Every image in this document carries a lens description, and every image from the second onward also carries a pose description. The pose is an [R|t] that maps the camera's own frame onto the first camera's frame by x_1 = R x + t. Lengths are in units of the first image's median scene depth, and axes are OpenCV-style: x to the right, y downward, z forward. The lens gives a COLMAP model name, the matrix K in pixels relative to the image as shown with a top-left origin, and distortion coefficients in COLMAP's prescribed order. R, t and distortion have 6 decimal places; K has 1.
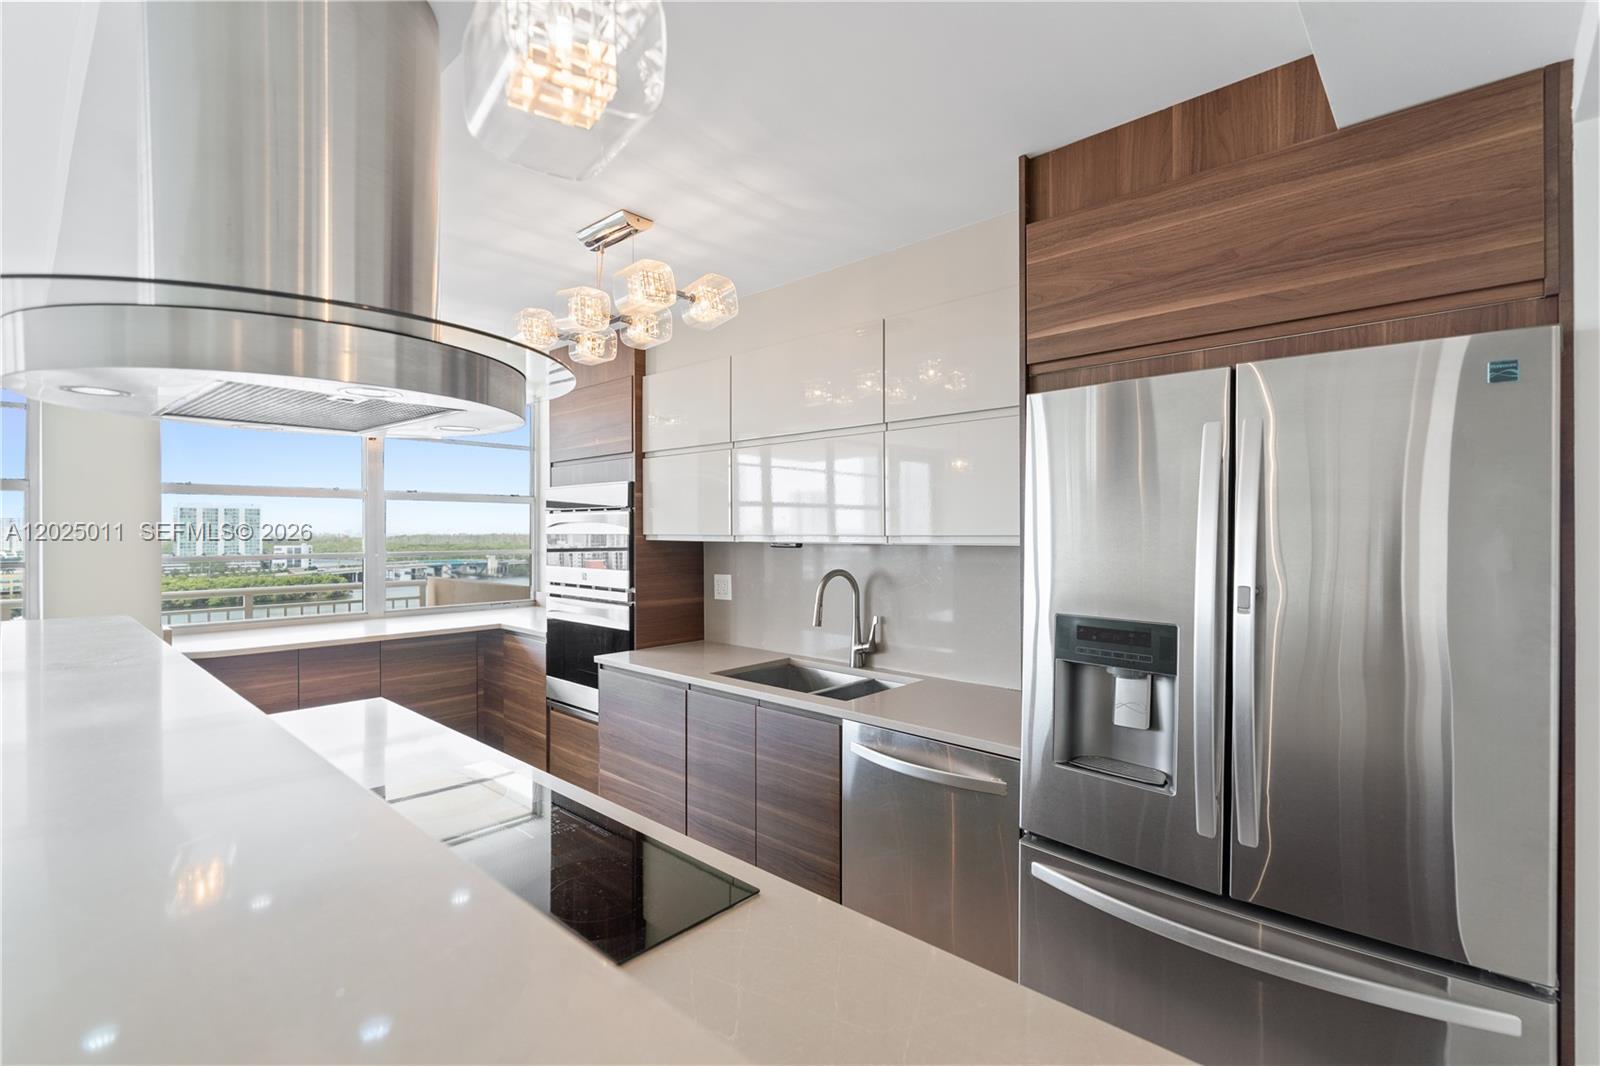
lens RADIAL K [[720.2, 0, 794.7], [0, 720.2, 530.8], [0, 0, 1]] dist [0.002733, 0.000996]
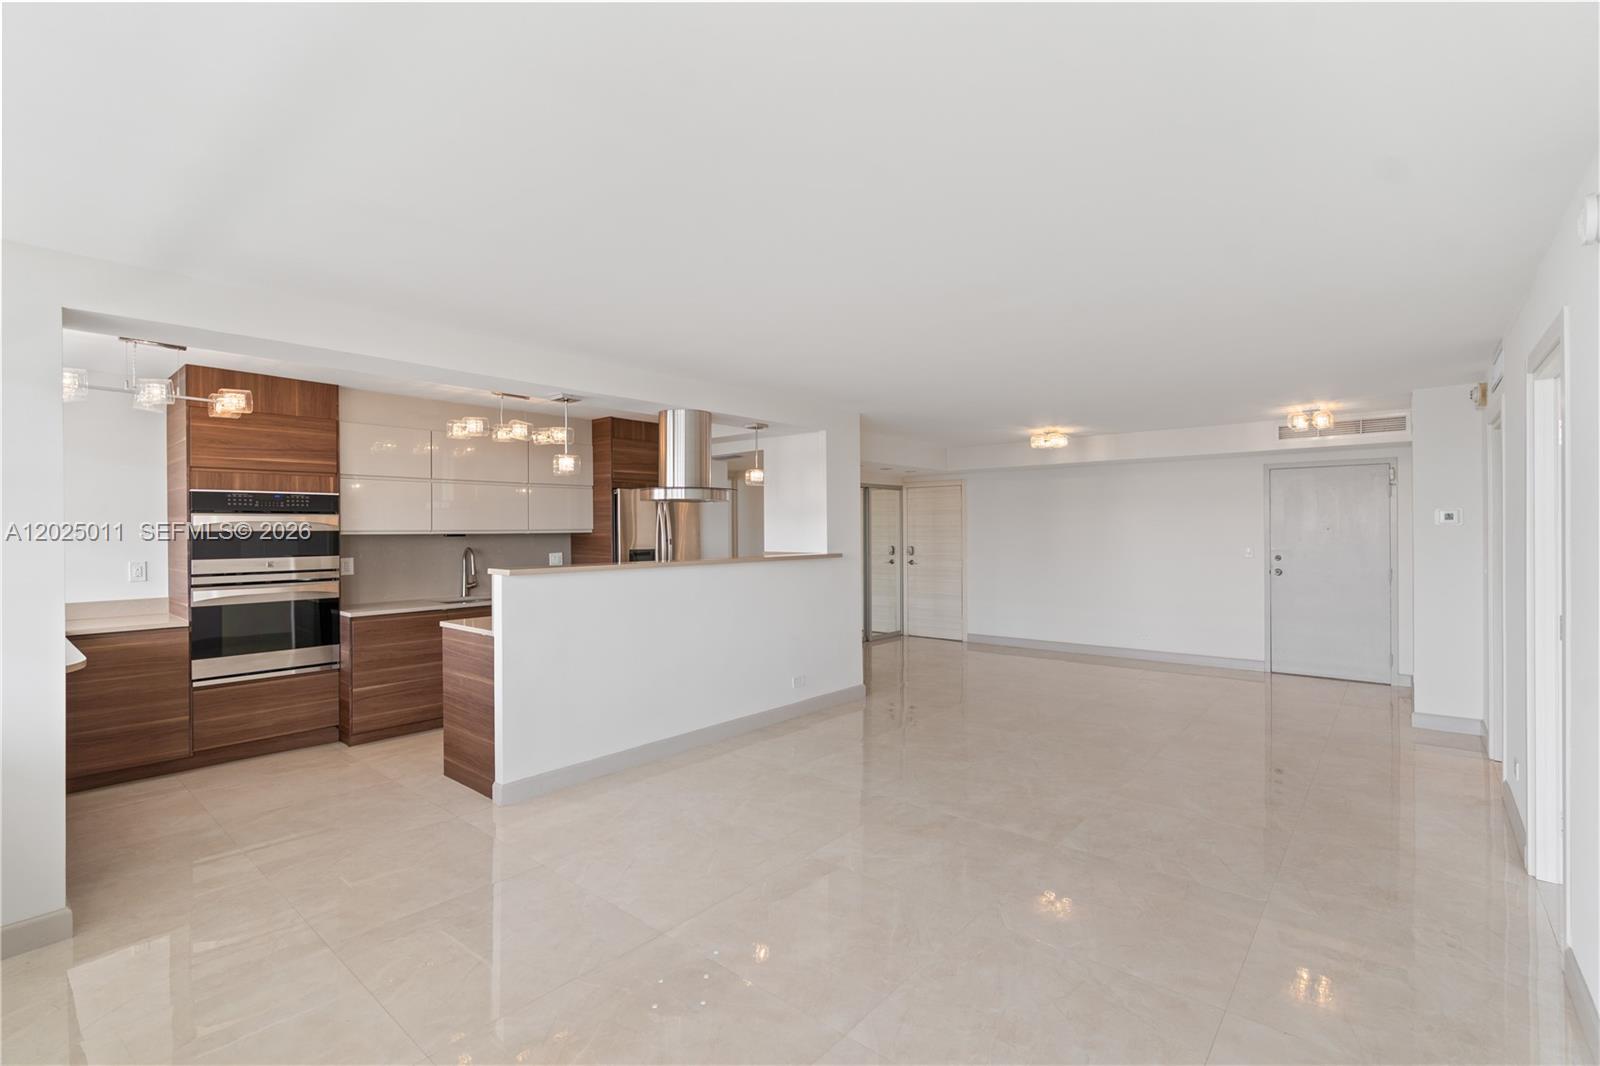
lens RADIAL K [[720.2, 0, 794.7], [0, 720.2, 530.8], [0, 0, 1]] dist [0.002733, 0.000996]
pose [[-0.019591, -0.009496, 0.999763, -1.698391], [0.002168, 0.999952, 0.009540, -0.007816], [-0.999806, 0.002354, -0.019570, 0.112102]]
